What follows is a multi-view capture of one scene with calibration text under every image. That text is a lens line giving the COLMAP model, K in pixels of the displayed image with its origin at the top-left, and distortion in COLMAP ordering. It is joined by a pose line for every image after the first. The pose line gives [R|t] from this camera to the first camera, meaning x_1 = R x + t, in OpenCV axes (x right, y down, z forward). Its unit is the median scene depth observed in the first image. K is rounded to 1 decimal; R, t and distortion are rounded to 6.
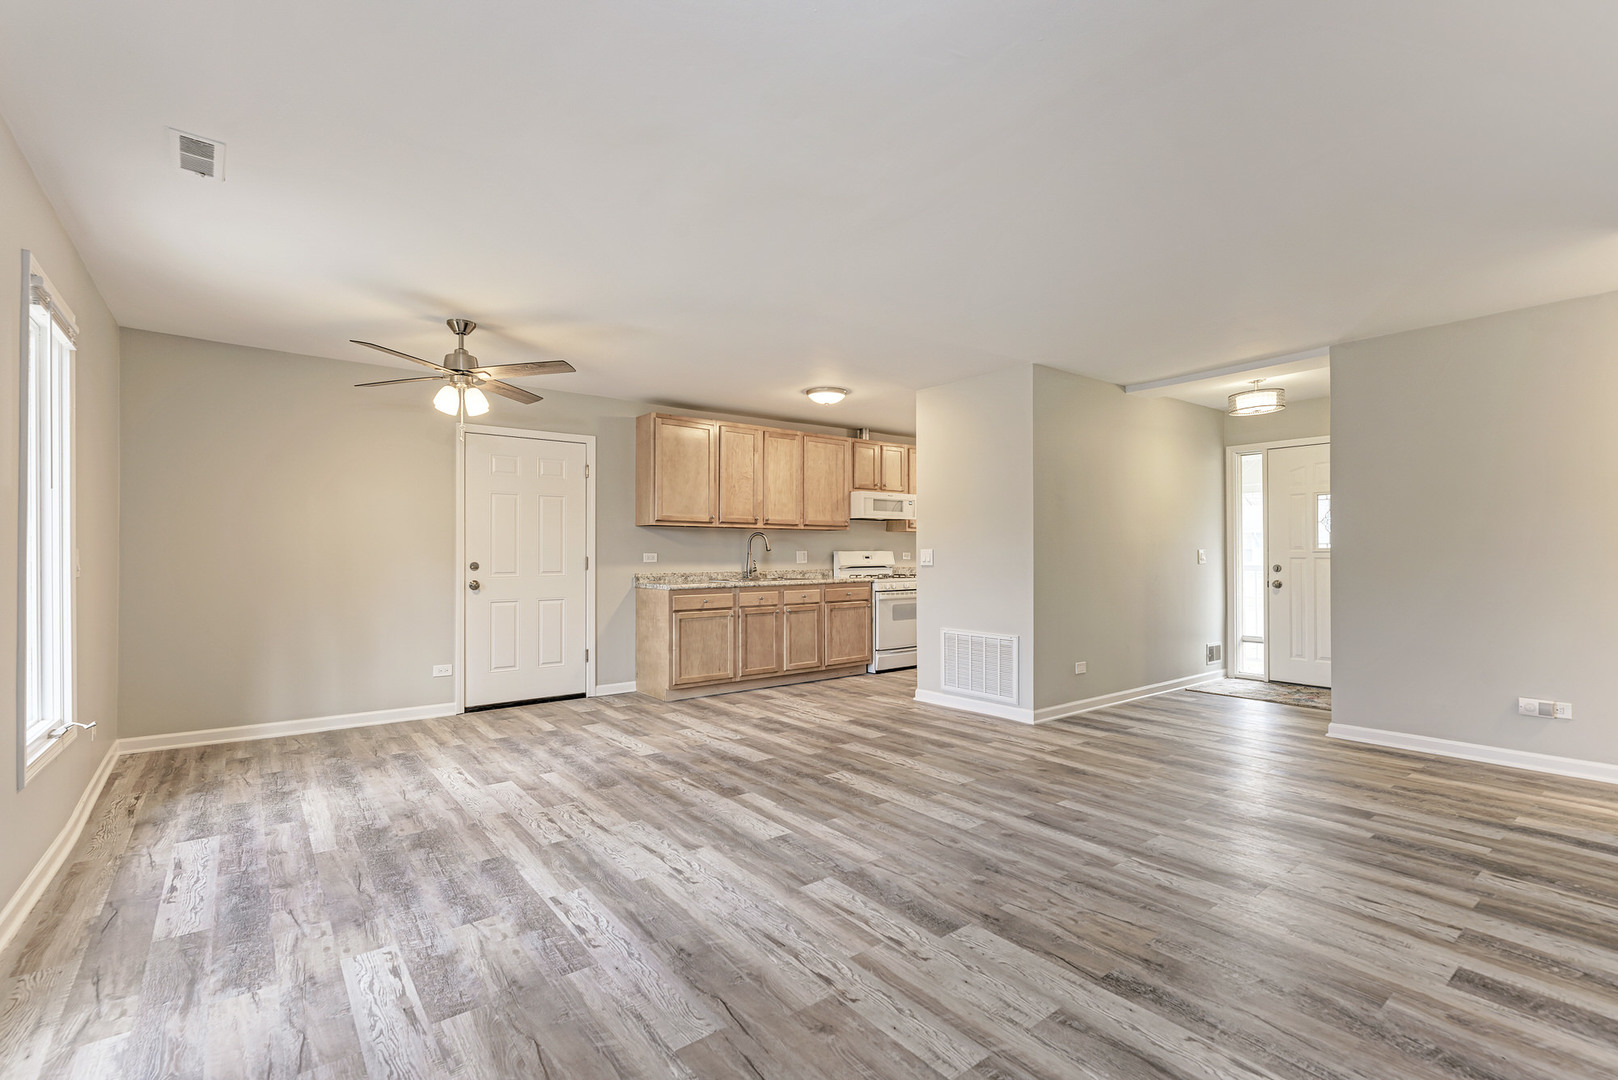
lens RADIAL K [[738.1, 0, 809.0], [0, 738.1, 540.0], [0, 0, 1]] dist [0.001812, 0.000397]
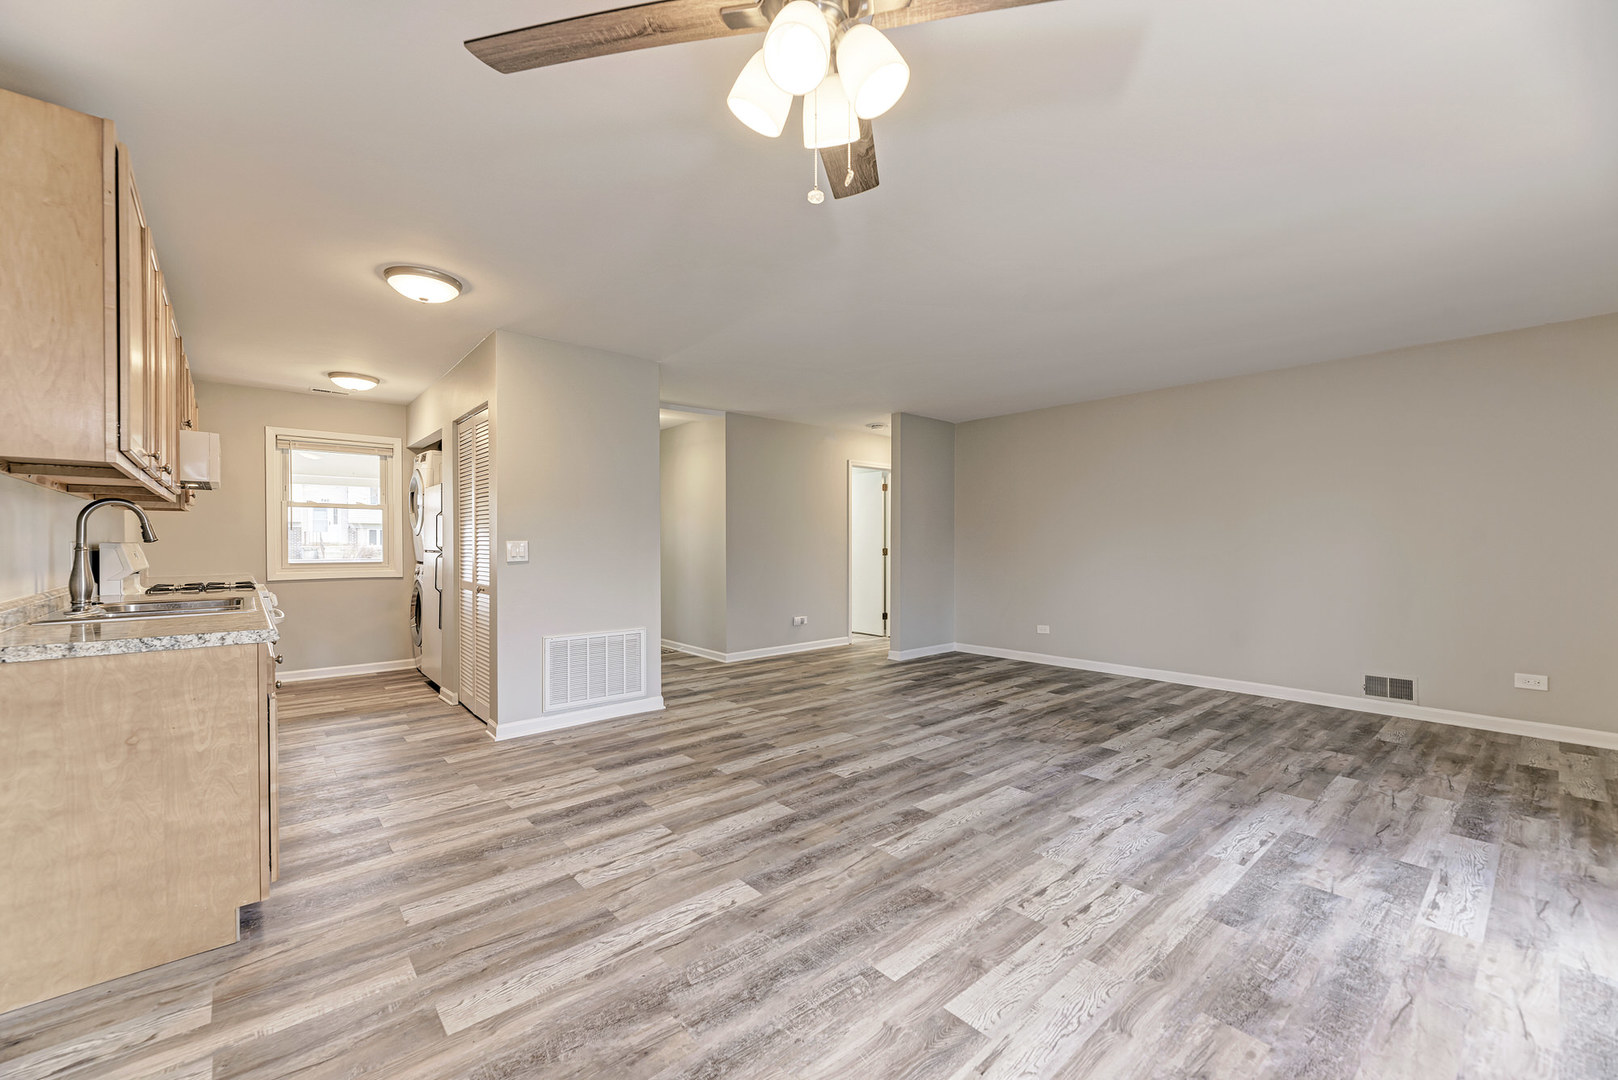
lens RADIAL K [[649.6, 0, 809.0], [0, 649.6, 540.0], [0, 0, 1]] dist [0.002559, -0.000067]
pose [[-0.058205, 0.006536, 0.998283, -0.937700], [-0.014083, 0.999874, -0.007367, 0.020014], [-0.998205, -0.014488, -0.058106, 1.257484]]
